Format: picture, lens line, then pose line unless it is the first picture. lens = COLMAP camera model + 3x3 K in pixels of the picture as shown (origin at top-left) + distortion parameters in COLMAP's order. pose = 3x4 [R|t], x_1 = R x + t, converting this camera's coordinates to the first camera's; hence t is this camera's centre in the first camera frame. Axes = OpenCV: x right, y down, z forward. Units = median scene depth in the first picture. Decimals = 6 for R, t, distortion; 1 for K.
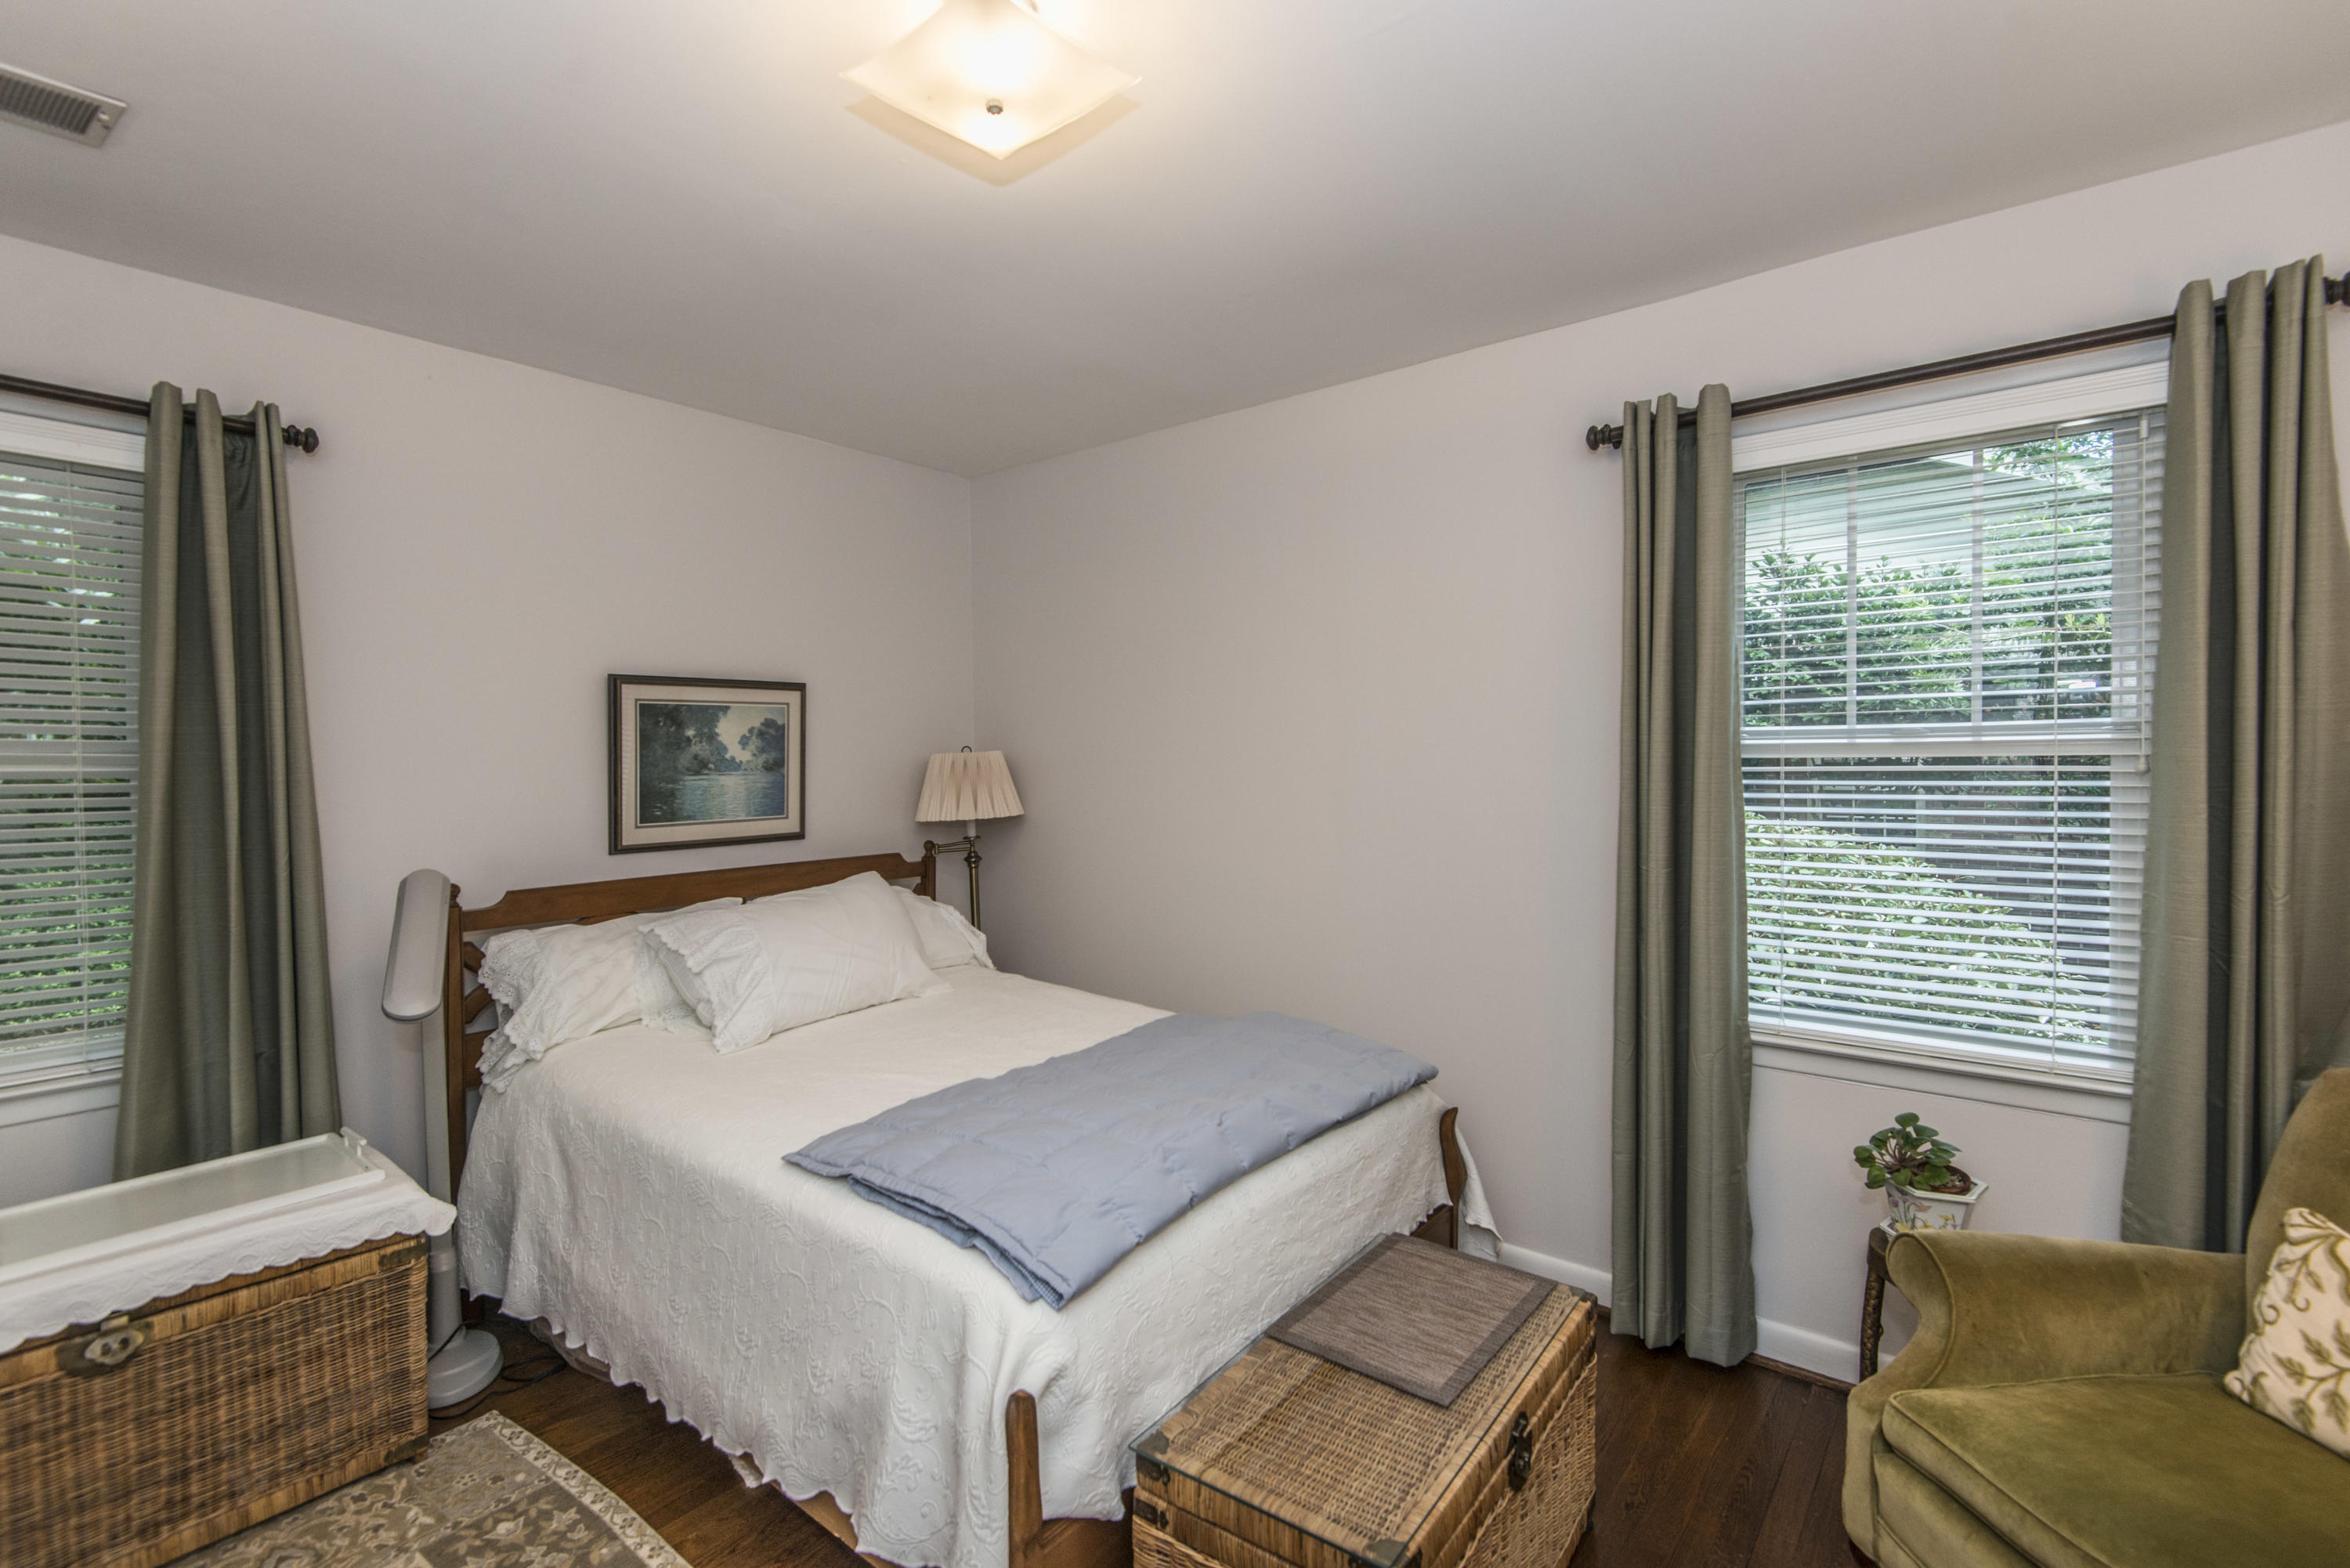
lens RADIAL K [[1065.4, 0, 1174.7], [0, 1065.4, 772.7], [0, 0, 1]] dist [0.045372, -0.025653]
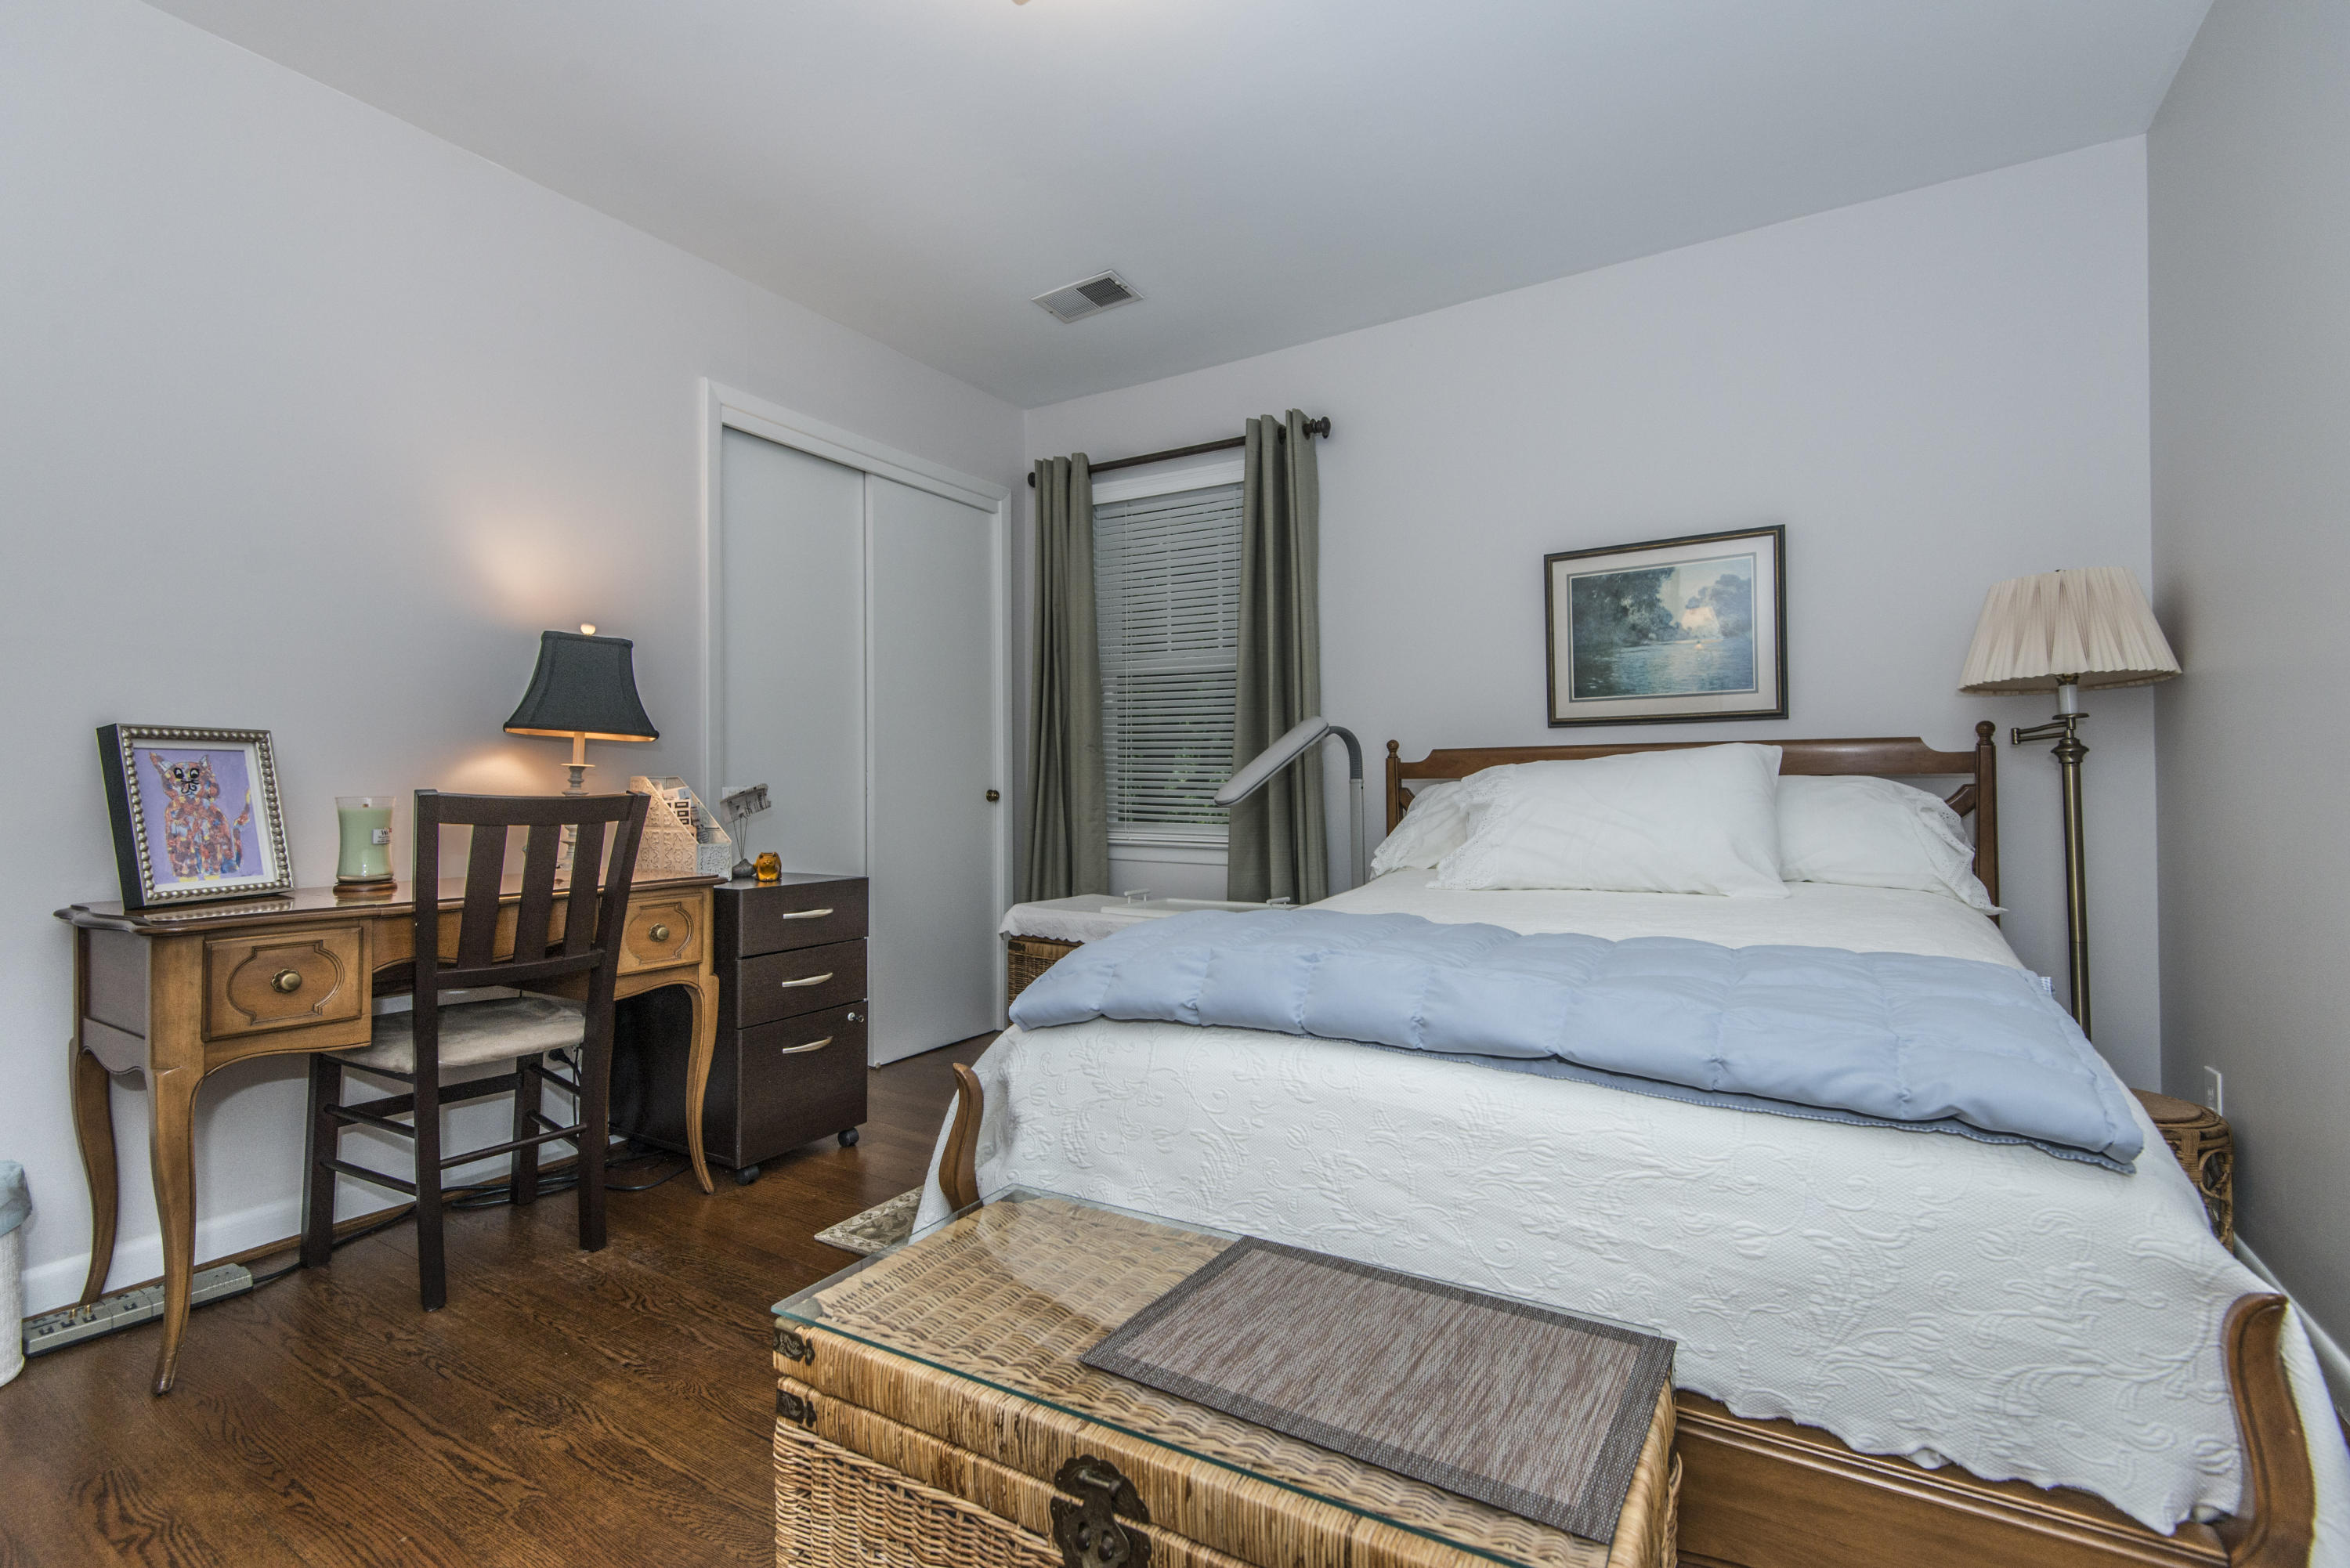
lens RADIAL K [[1065.4, 0, 1174.7], [0, 1065.4, 772.7], [0, 0, 1]] dist [0.045372, -0.025653]
pose [[0.114181, -0.005793, -0.993443, 0.448536], [-0.013601, 0.999880, -0.007394, 0.126673], [0.993367, 0.014356, 0.114088, 0.497345]]
